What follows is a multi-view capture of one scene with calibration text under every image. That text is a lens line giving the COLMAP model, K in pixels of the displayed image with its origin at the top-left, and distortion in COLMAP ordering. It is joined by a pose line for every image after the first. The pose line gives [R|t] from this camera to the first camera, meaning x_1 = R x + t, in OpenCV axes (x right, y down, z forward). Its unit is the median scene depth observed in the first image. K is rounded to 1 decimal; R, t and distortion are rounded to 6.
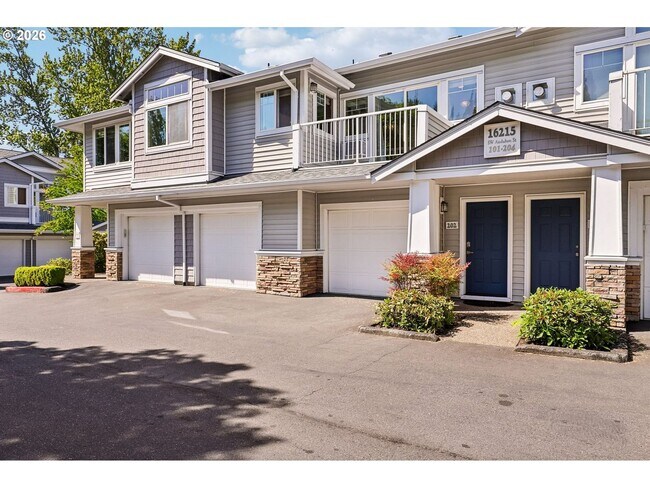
lens RADIAL K [[300.7, 0, 324.4], [0, 300.7, 245.0], [0, 0, 1]] dist [-0.033525, 0.005756]
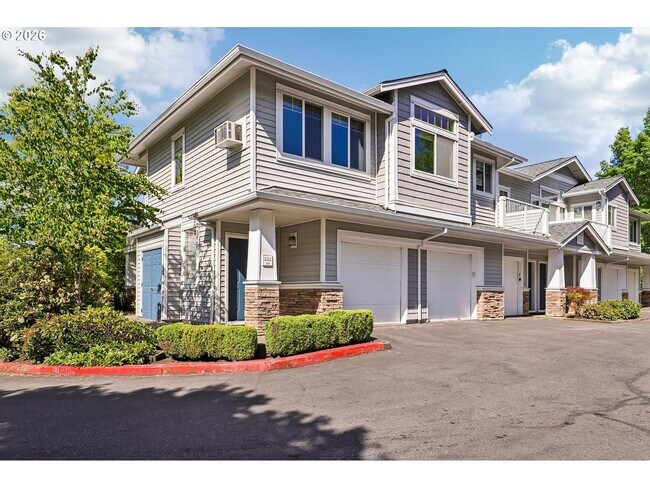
lens RADIAL K [[300.7, 0, 324.7], [0, 300.7, 242.6], [0, 0, 1]] dist [-0.033525, 0.005756]
pose [[0.617728, 0.068667, 0.783388, -1.378280], [-0.003731, 0.996425, -0.084399, -0.044959], [-0.786383, 0.049212, 0.615776, 0.670125]]
